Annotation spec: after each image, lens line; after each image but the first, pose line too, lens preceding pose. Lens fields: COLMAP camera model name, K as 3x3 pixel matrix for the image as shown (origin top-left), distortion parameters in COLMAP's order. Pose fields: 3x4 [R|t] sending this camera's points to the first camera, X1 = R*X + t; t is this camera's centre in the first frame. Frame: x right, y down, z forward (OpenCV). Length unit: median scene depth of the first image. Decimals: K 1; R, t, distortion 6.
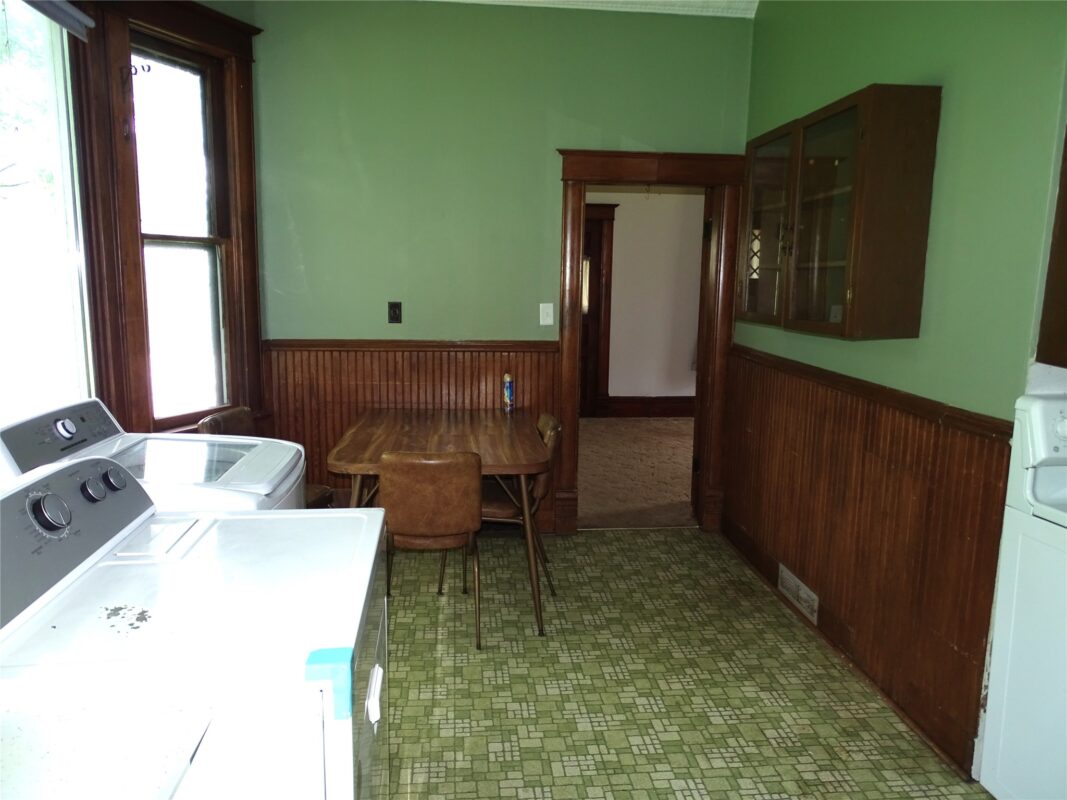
lens RADIAL K [[760.7, 0, 533.5], [0, 760.7, 397.4], [0, 0, 1]] dist [0.003788, -0.002018]
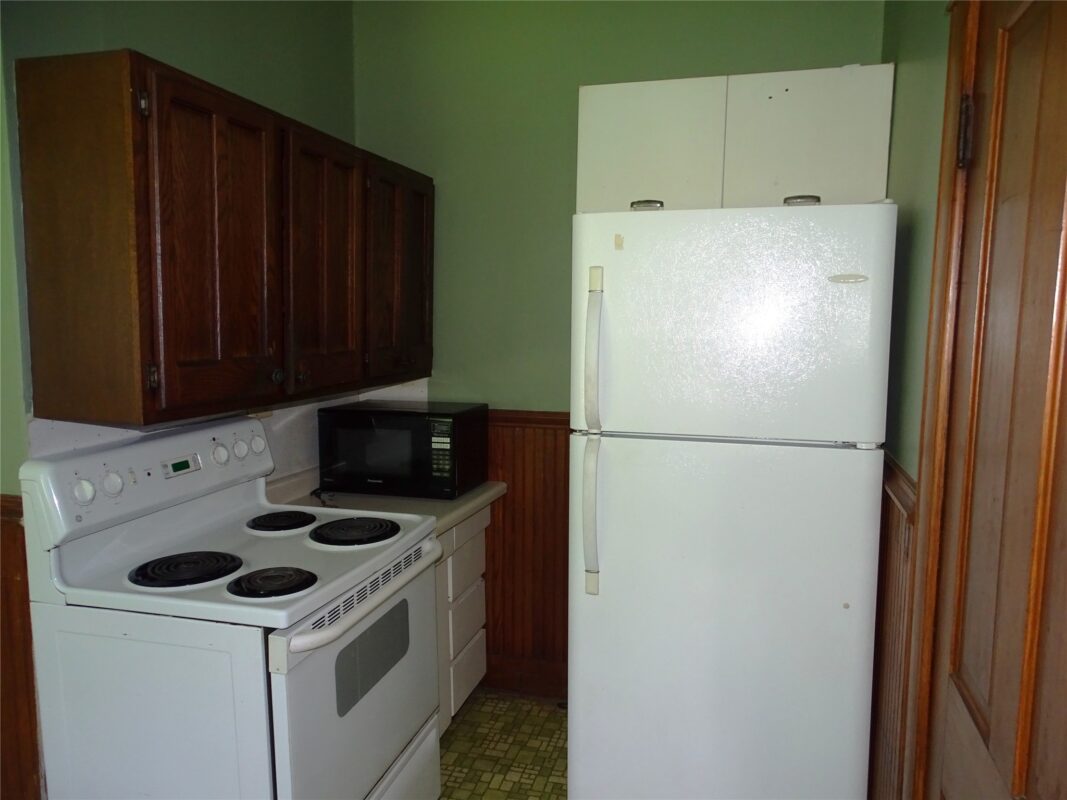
lens RADIAL K [[760.7, 0, 534.4], [0, 760.7, 400.7], [0, 0, 1]] dist [0.003788, -0.002018]
pose [[0.384348, -0.110230, 0.916584, 0.127326], [0.147942, 0.987369, 0.056706, -0.031314], [-0.911257, 0.113806, 0.395801, 0.199068]]
